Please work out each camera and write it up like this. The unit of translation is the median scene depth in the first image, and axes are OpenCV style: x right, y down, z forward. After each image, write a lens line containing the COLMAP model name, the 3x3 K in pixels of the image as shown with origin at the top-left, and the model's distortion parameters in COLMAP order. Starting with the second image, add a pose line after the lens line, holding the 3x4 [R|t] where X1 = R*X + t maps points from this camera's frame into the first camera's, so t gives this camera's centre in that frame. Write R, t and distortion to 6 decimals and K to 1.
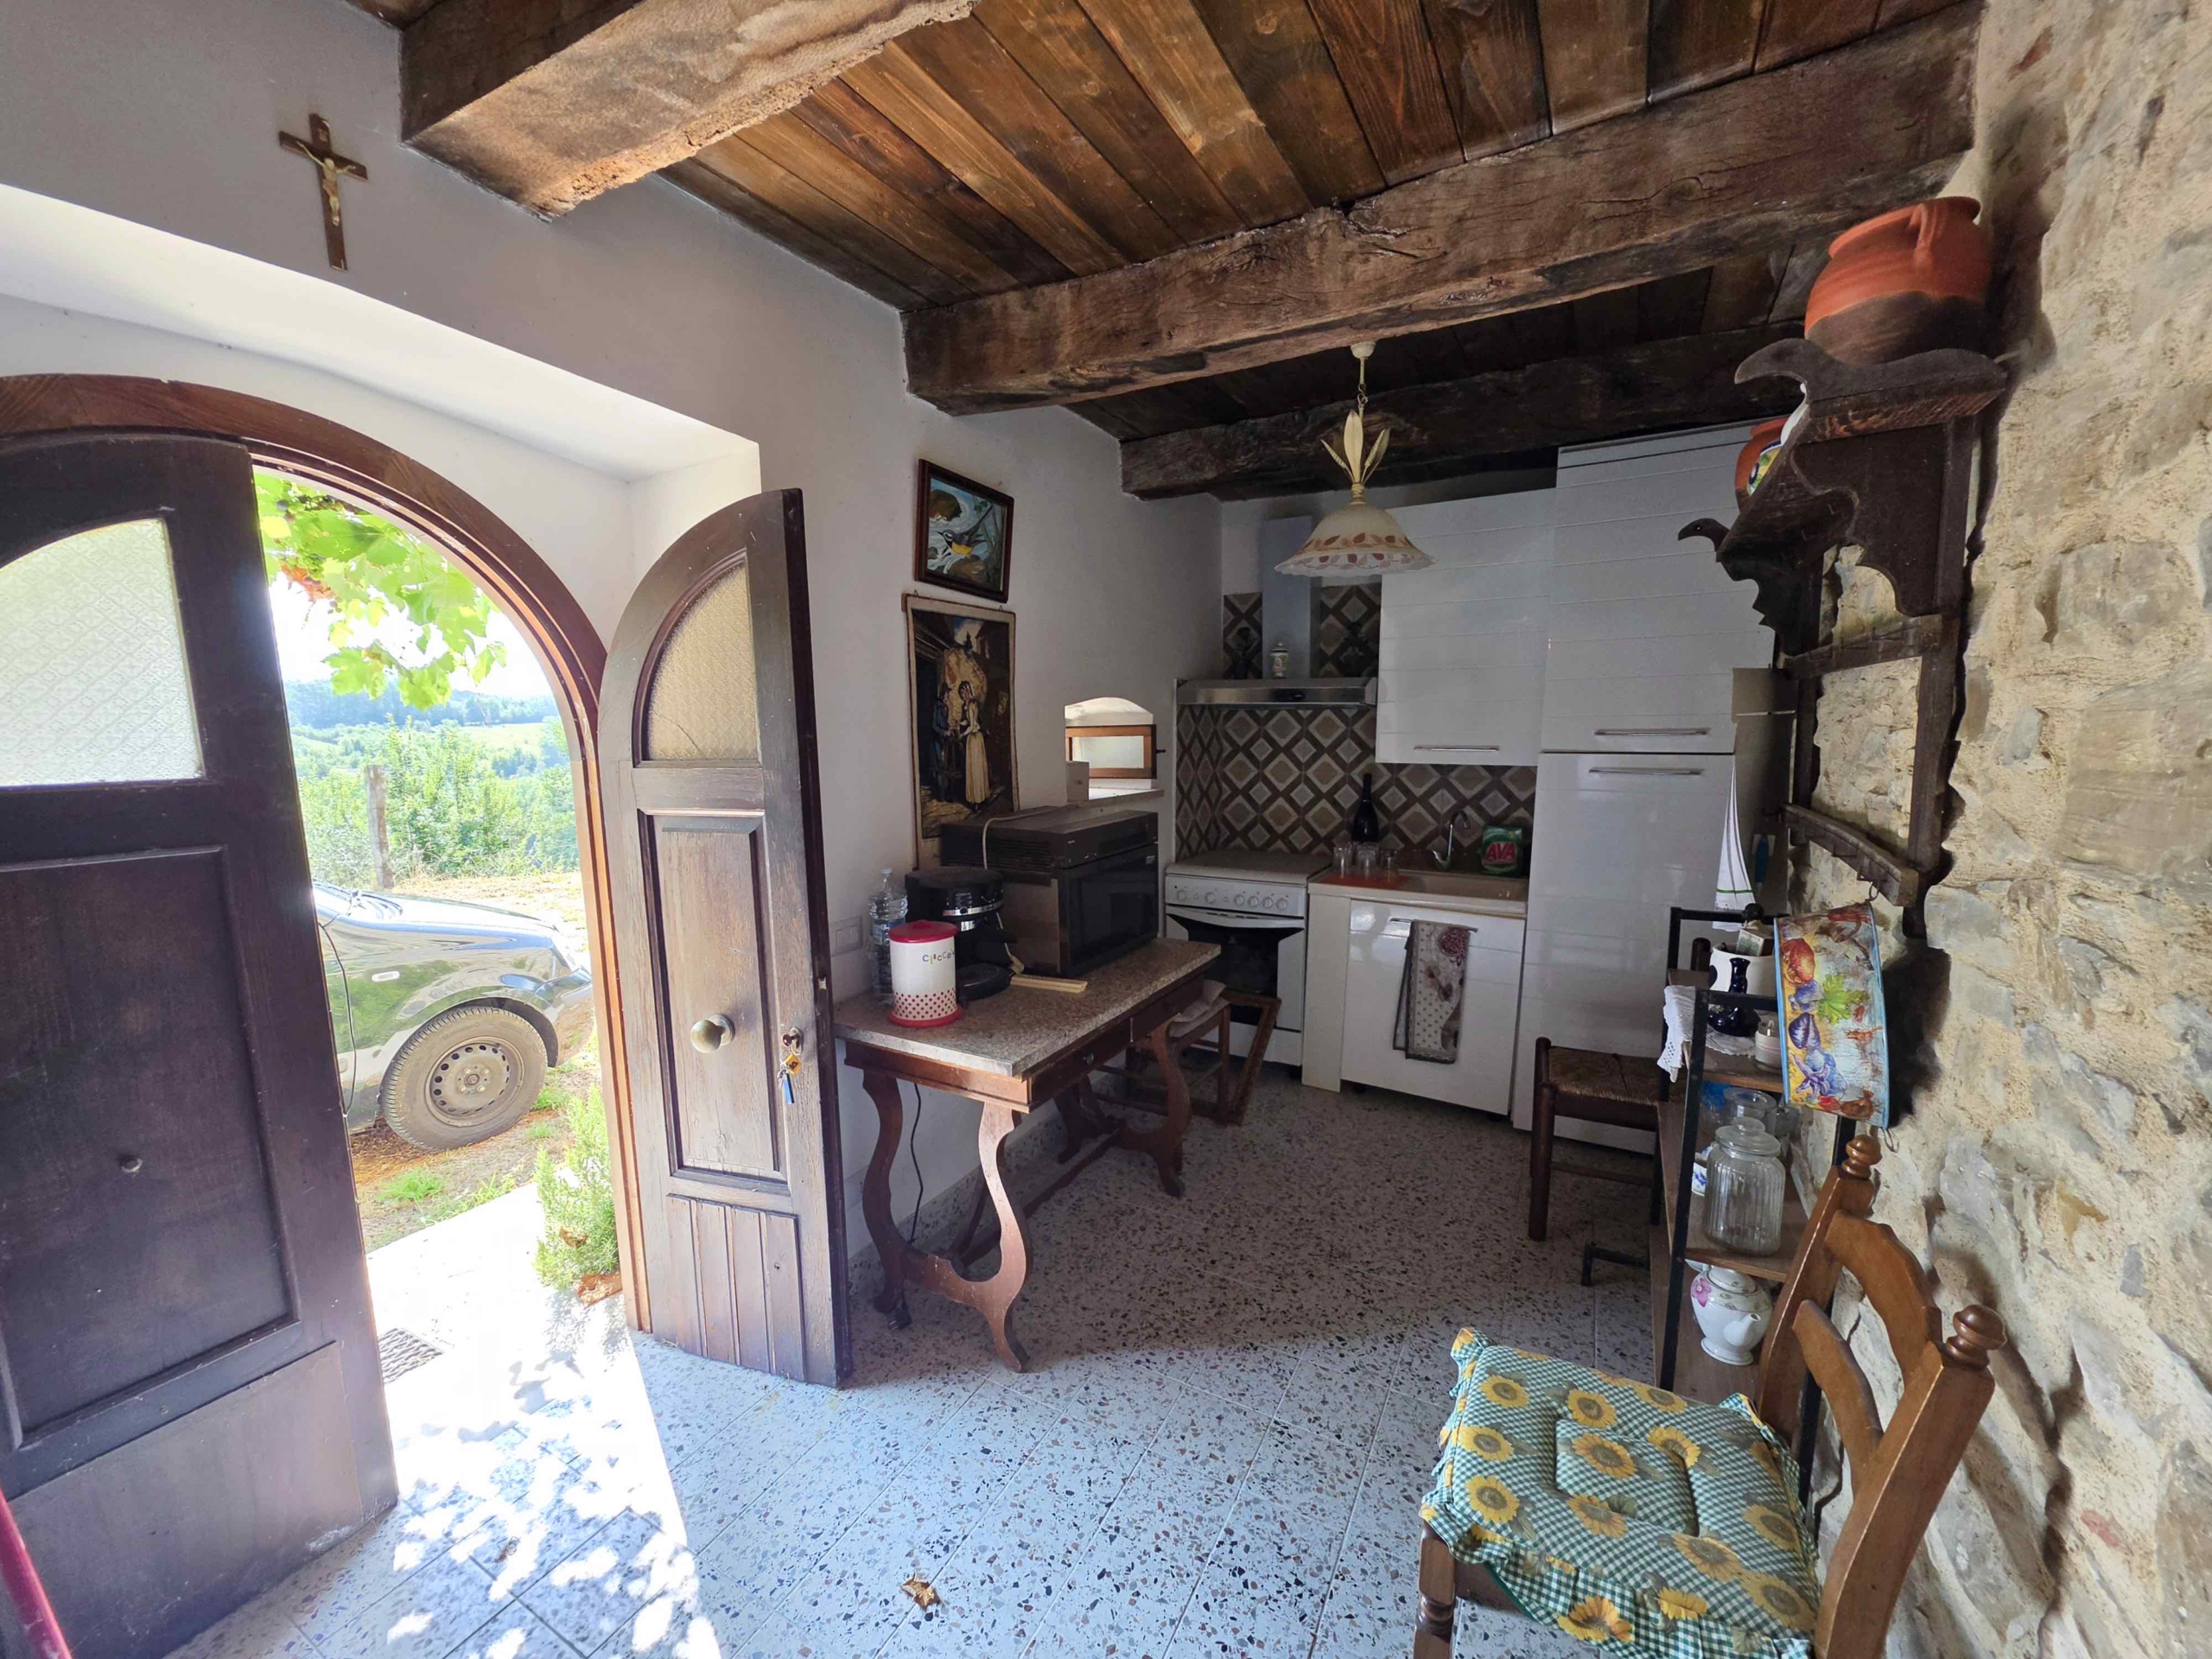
lens RADIAL K [[883.7, 0, 1092.3], [0, 883.7, 852.1], [0, 0, 1]] dist [-0.003737, -0.000620]
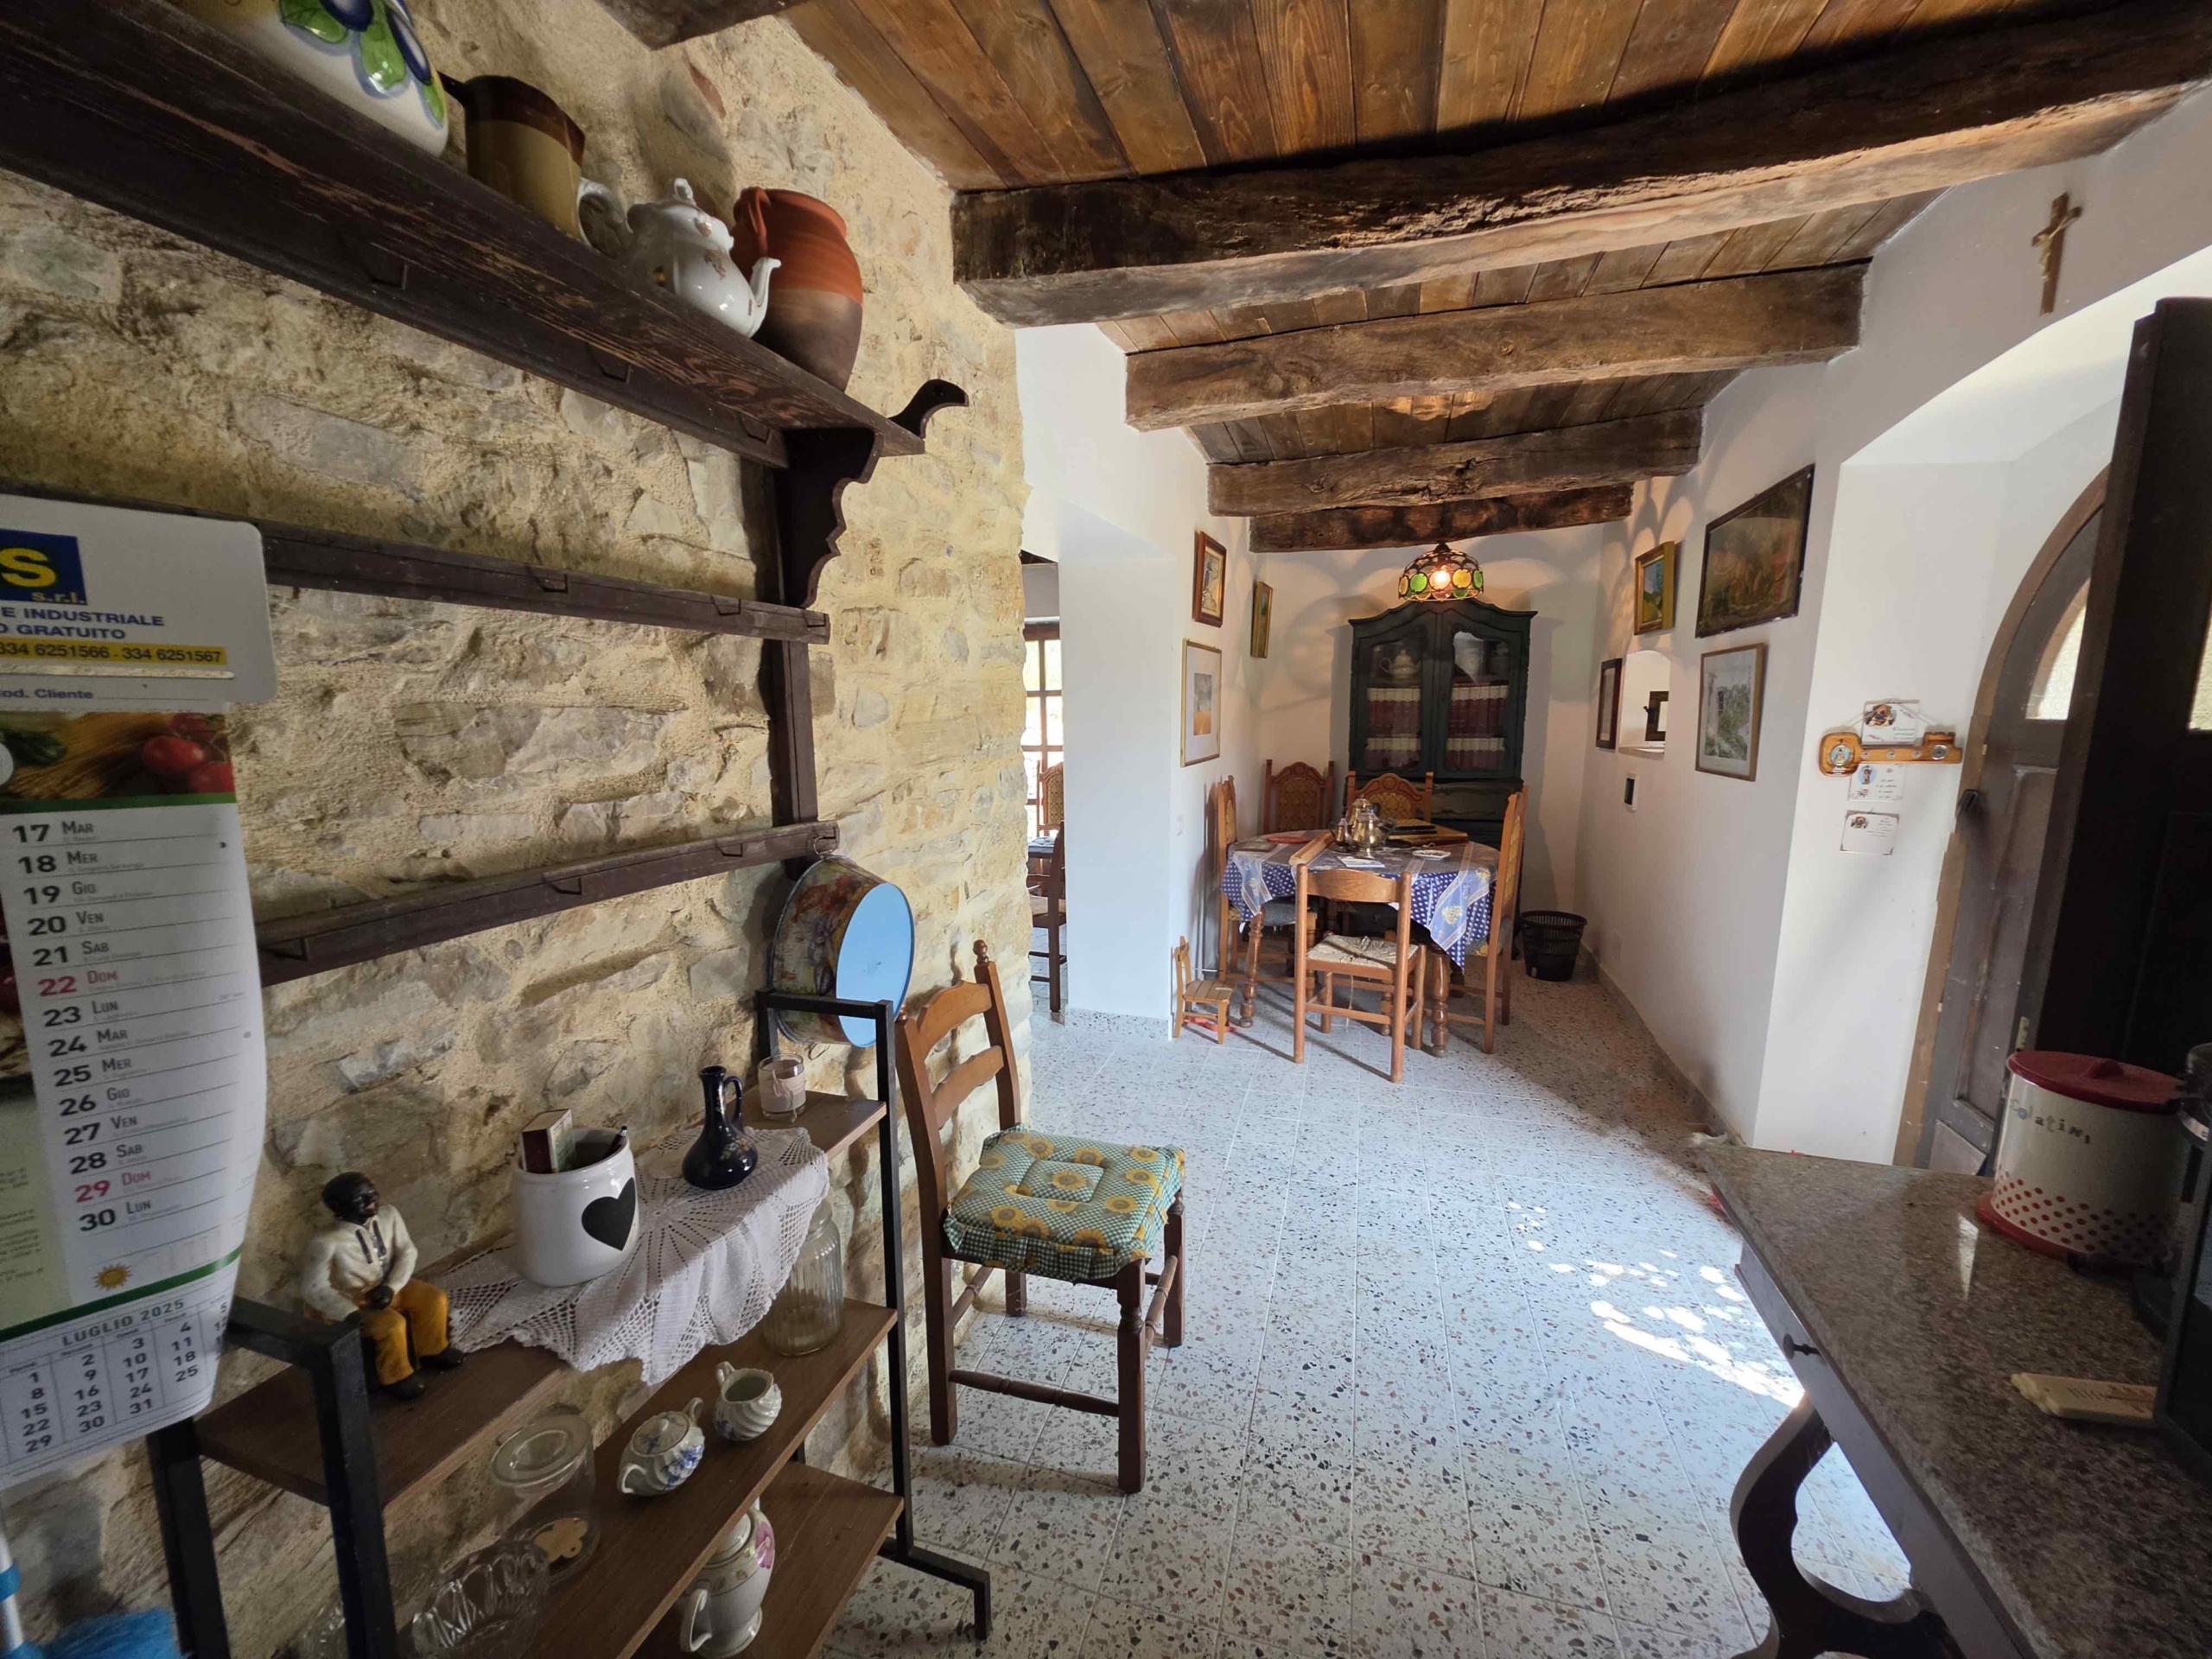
lens RADIAL K [[883.7, 0, 1111.1], [0, 883.7, 842.3], [0, 0, 1]] dist [-0.003737, -0.000620]
pose [[-0.972657, 0.053557, -0.225988, 0.609014], [-0.015037, 0.956484, 0.291397, -0.235941], [0.231760, 0.286827, -0.929525, 1.678305]]
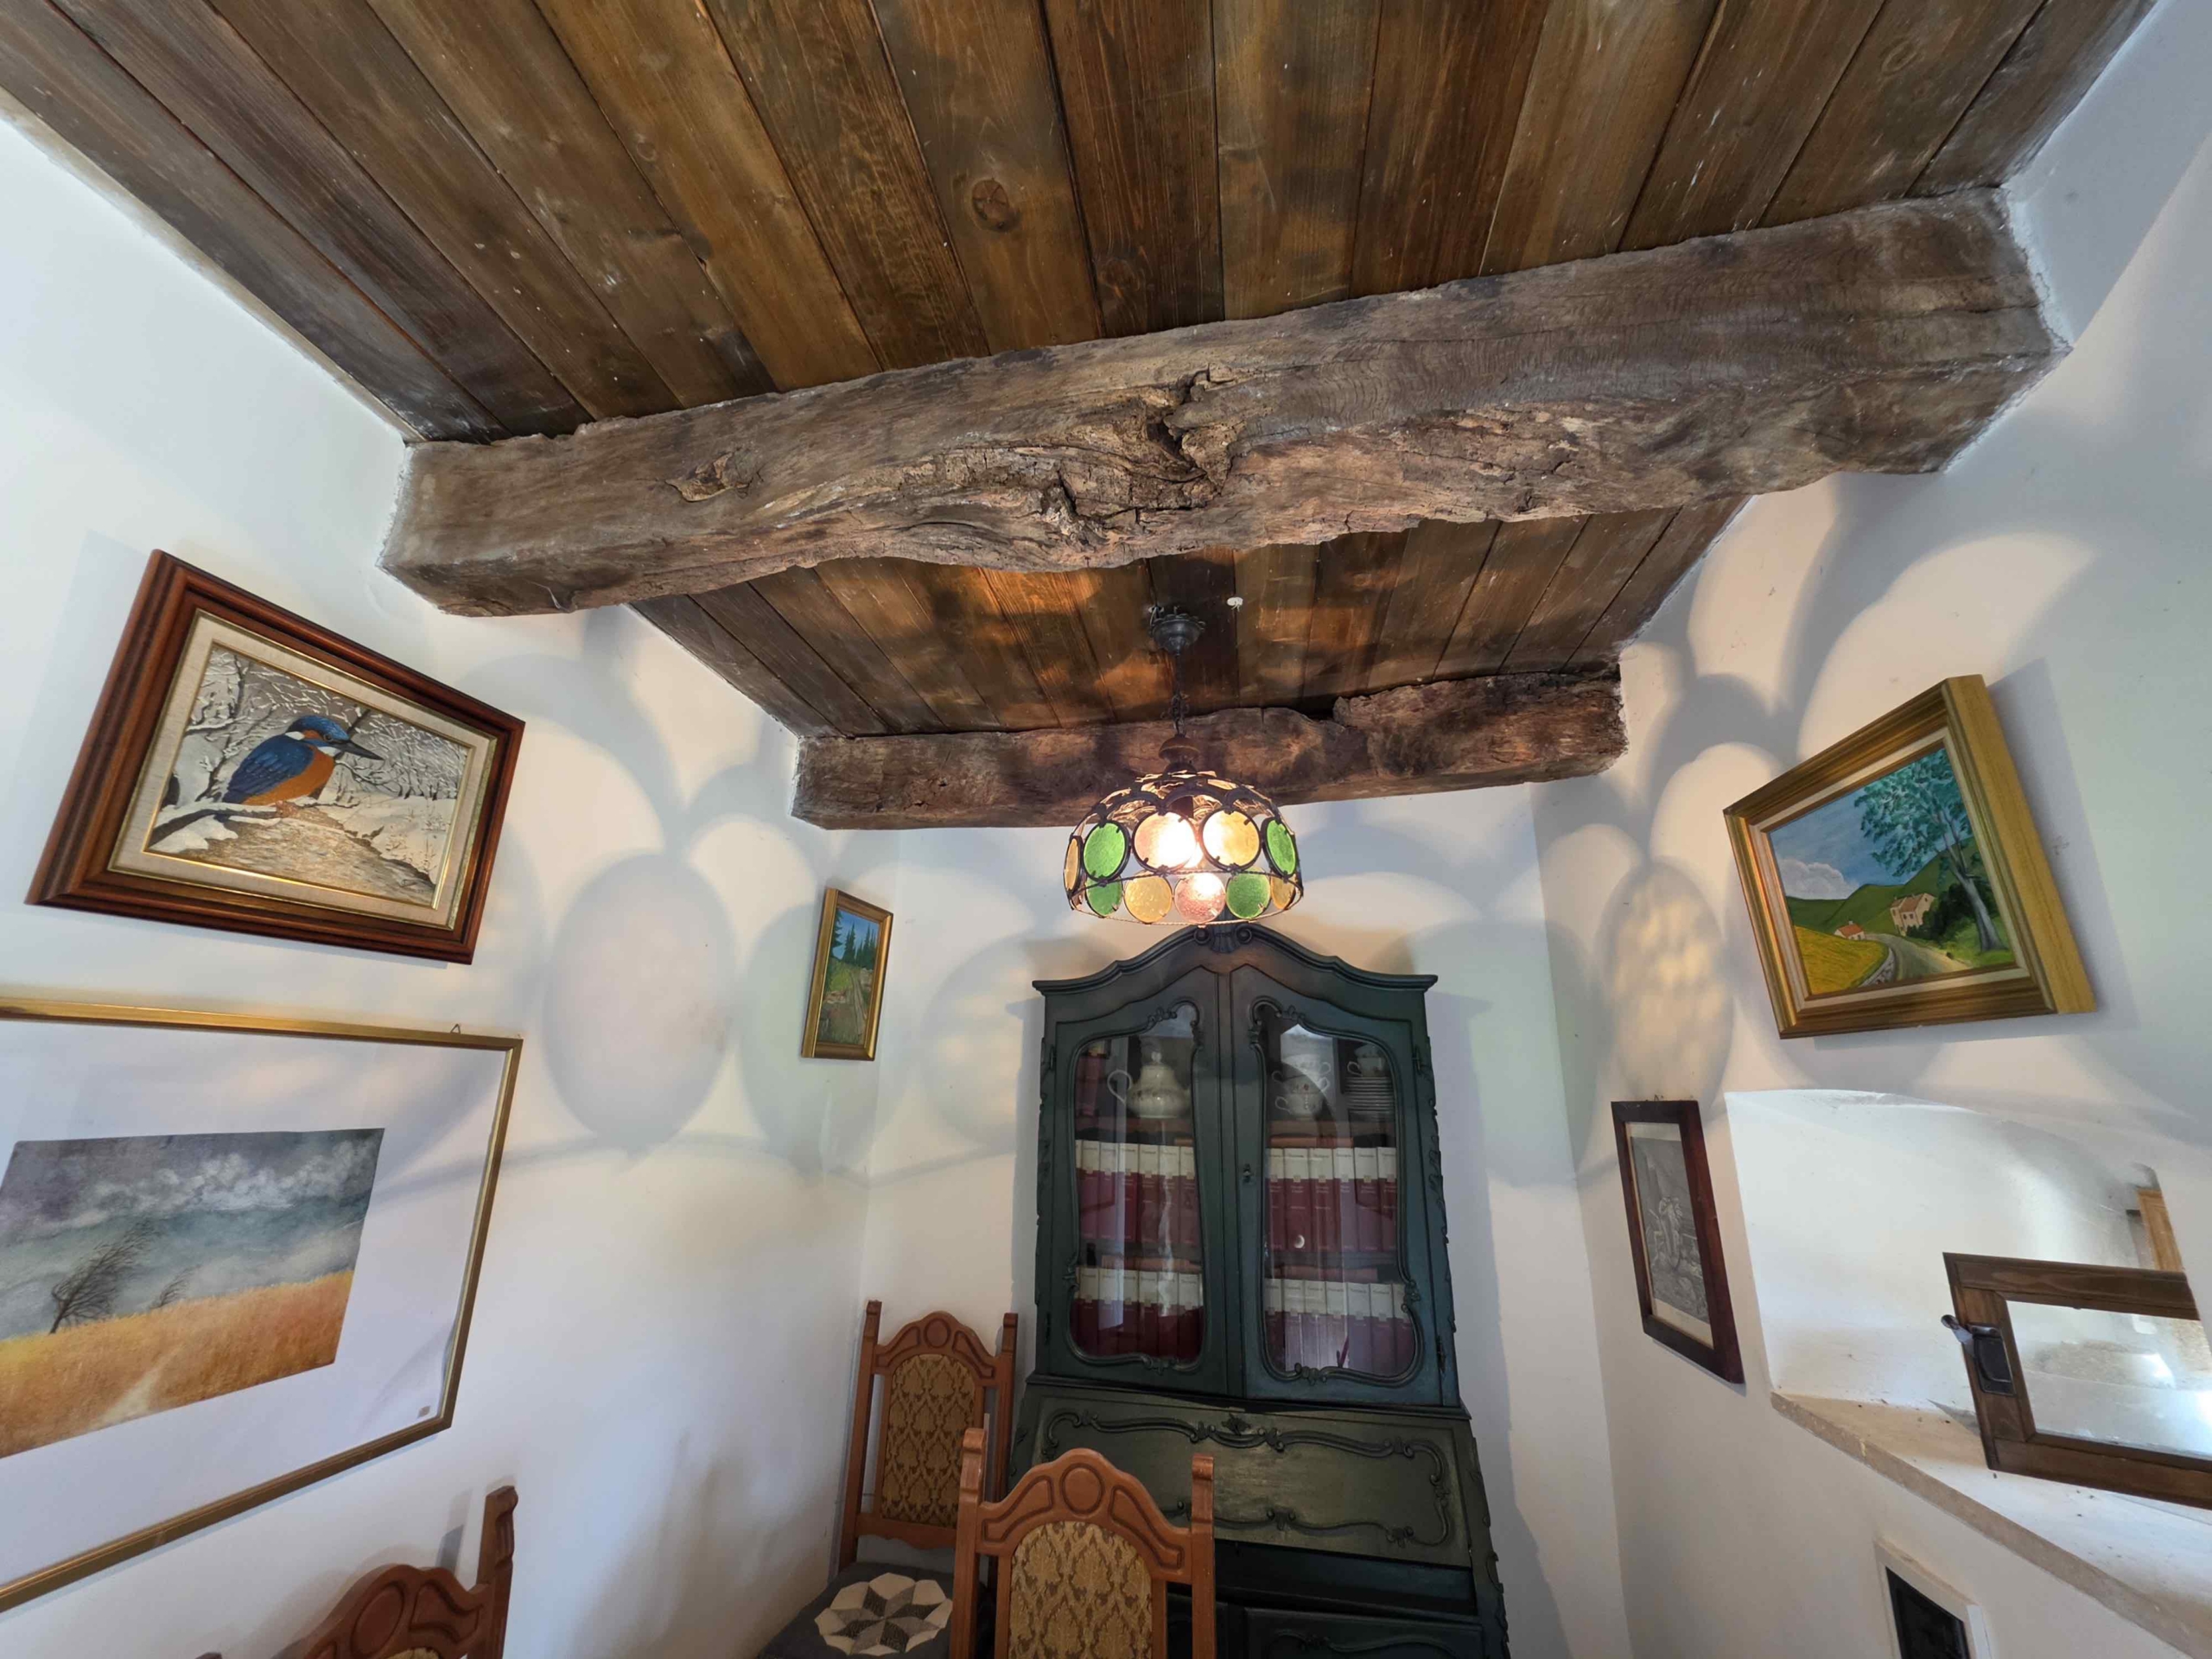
lens RADIAL K [[883.7, 0, 1086.6], [0, 883.7, 832.9], [0, 0, 1]] dist [-0.003737, -0.000620]
pose [[-0.937445, -0.105226, -0.331850, -0.619053], [-0.058118, 0.987152, -0.148839, -0.113889], [0.343248, -0.120242, -0.931516, 0.007299]]
